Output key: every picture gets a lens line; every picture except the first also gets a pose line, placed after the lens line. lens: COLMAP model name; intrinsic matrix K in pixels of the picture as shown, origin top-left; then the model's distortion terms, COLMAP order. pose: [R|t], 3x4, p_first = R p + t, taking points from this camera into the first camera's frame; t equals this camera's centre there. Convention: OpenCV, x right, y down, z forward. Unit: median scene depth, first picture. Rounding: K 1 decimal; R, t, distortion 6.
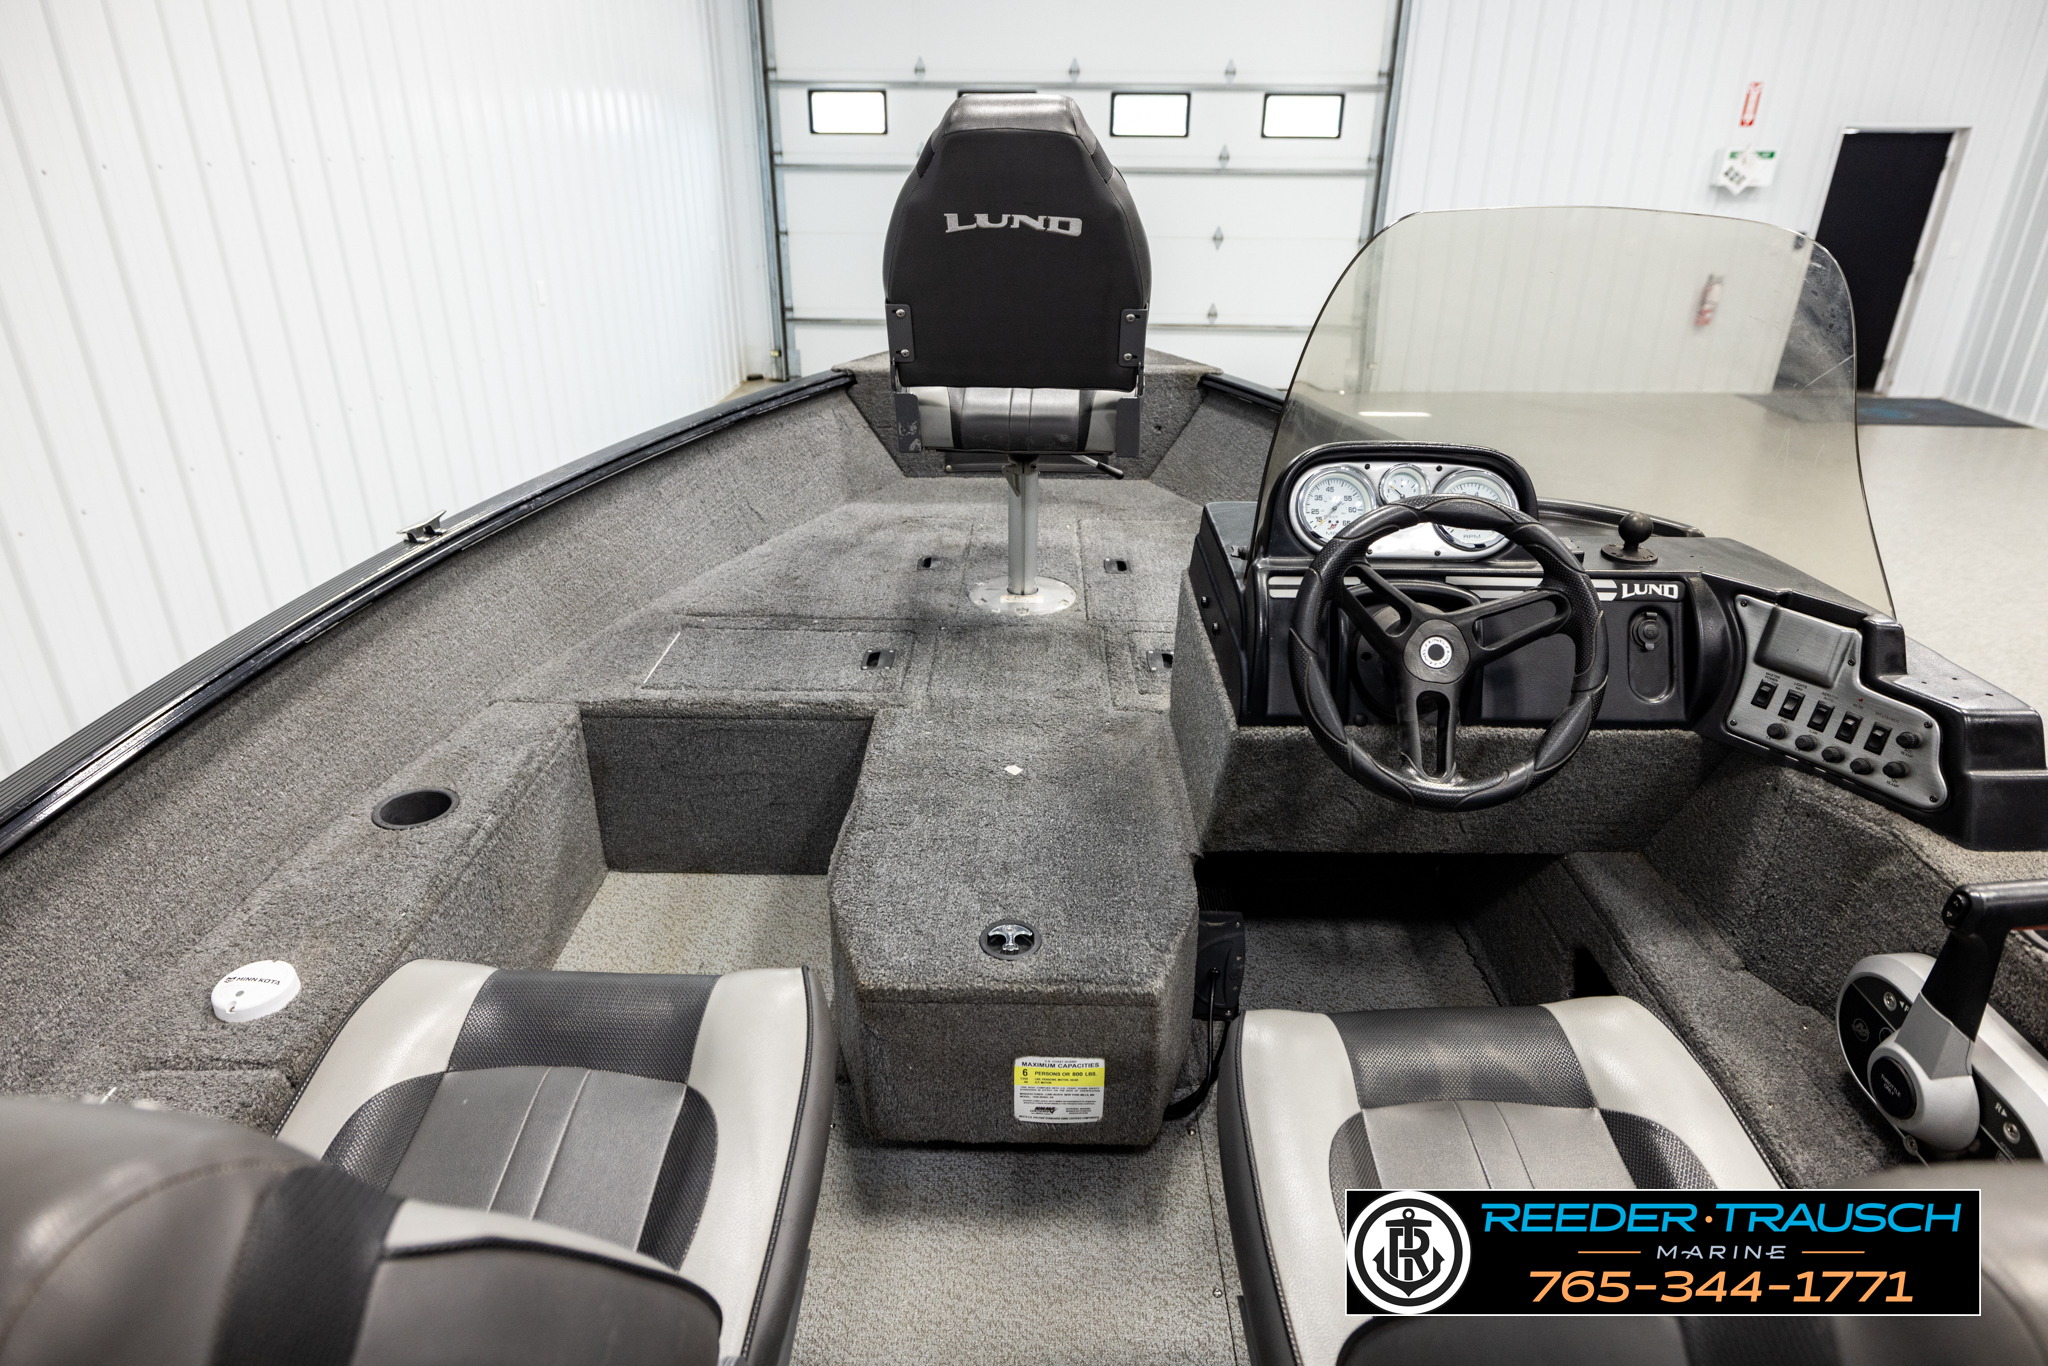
lens RADIAL K [[1164.9, 0, 1019.0], [0, 1164.9, 673.7], [0, 0, 1]] dist [0.000923, -0.001190]
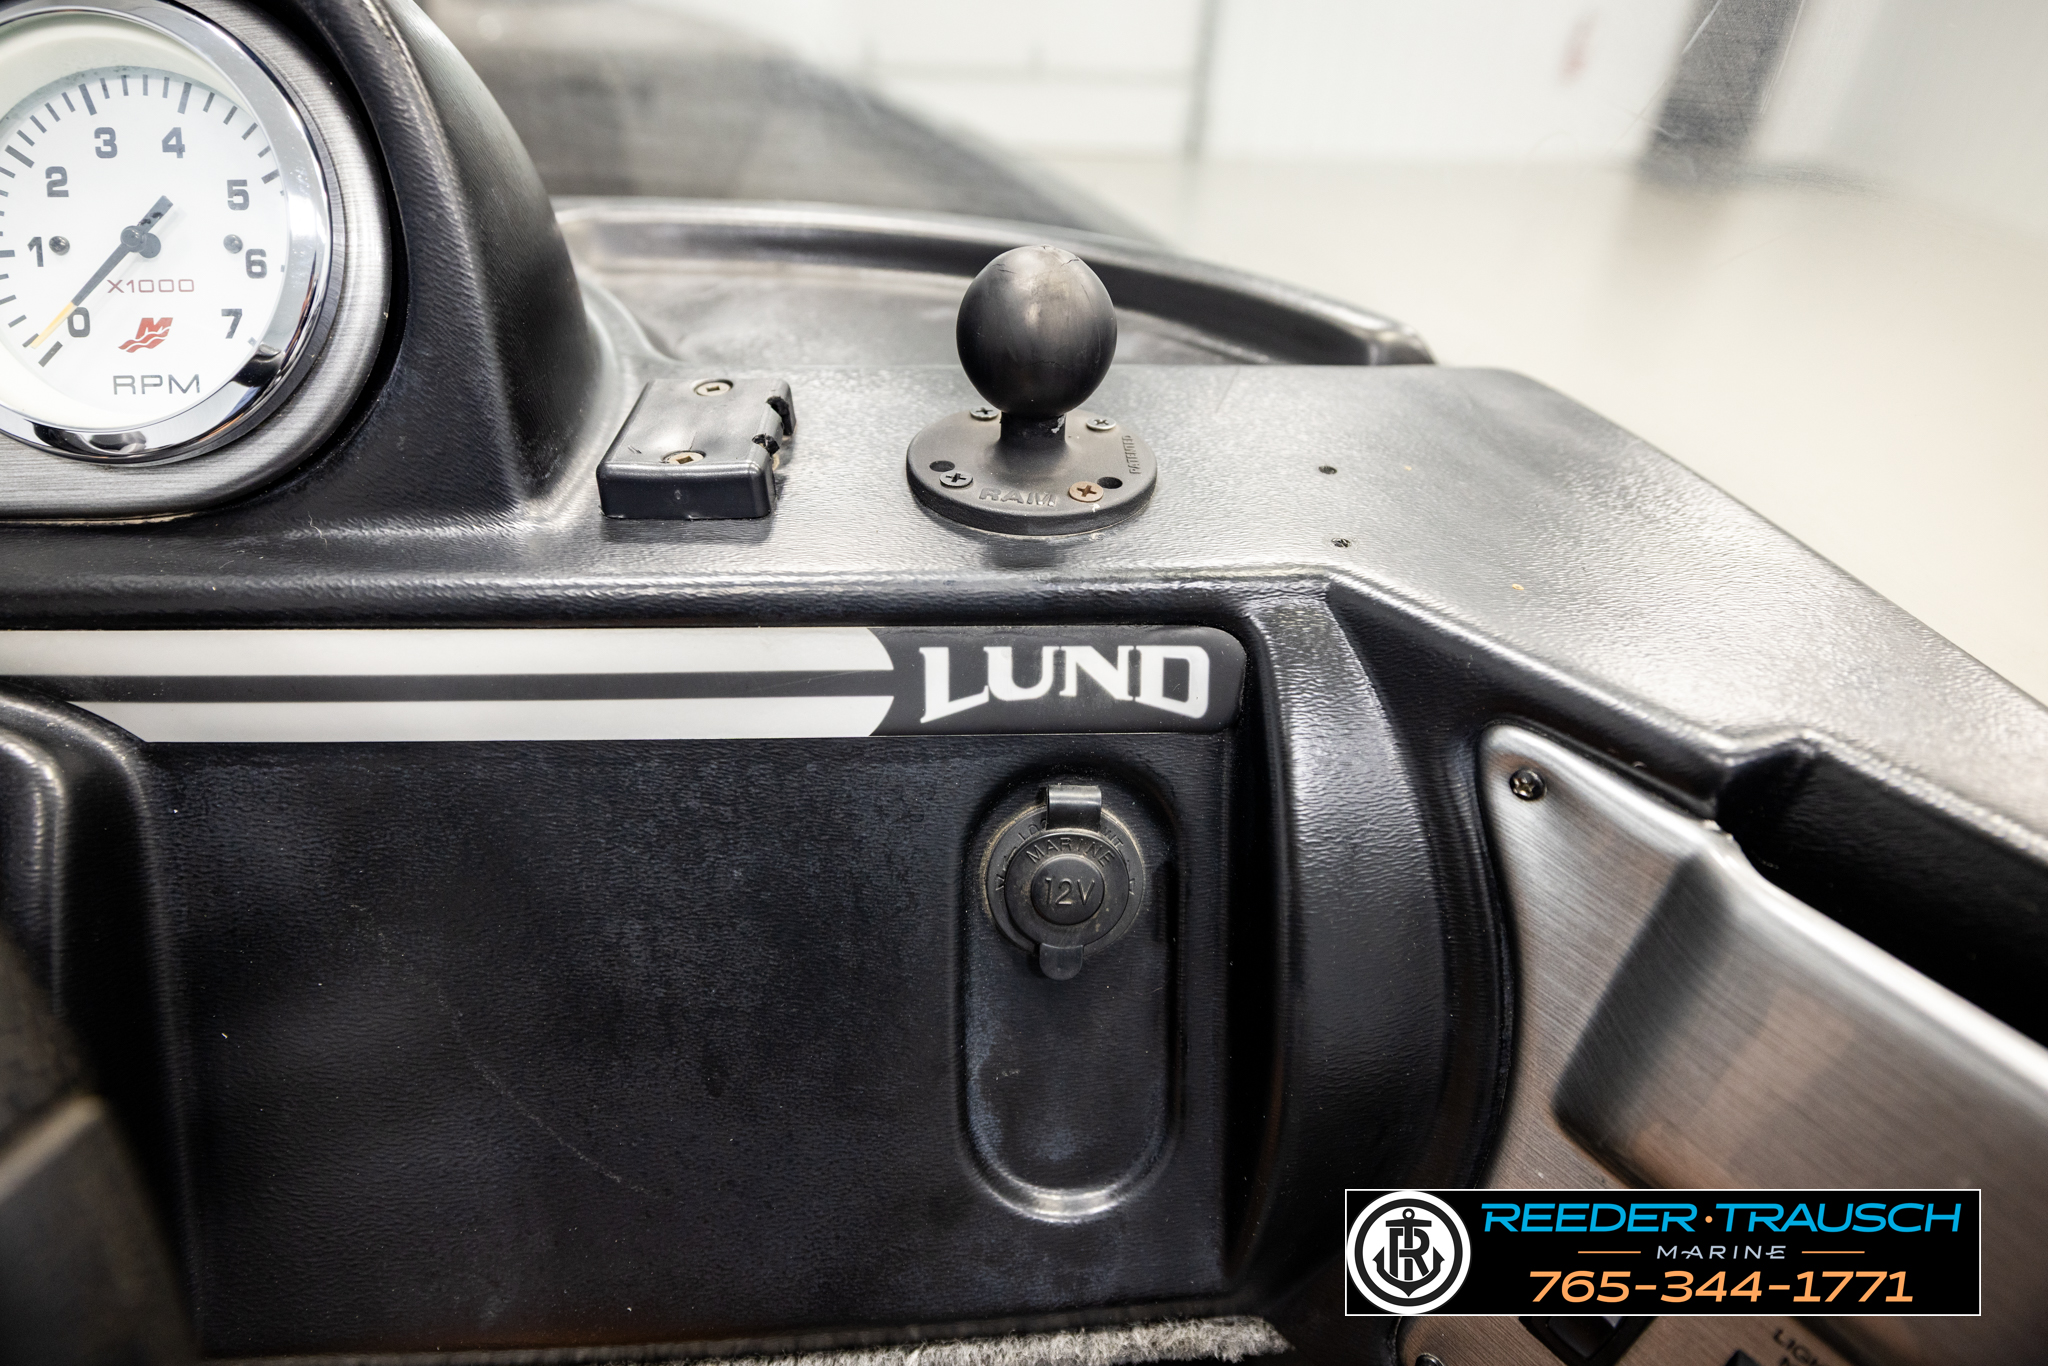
lens RADIAL K [[1134.6, 0, 1019.7], [0, 1134.6, 685.4], [0, 0, 1]] dist [-0.003059, -0.003609]
pose [[0.995462, -0.031019, 0.089958, 0.352256], [0.013012, 0.980869, 0.194232, -0.072435], [-0.094262, -0.192180, 0.976822, 0.558542]]
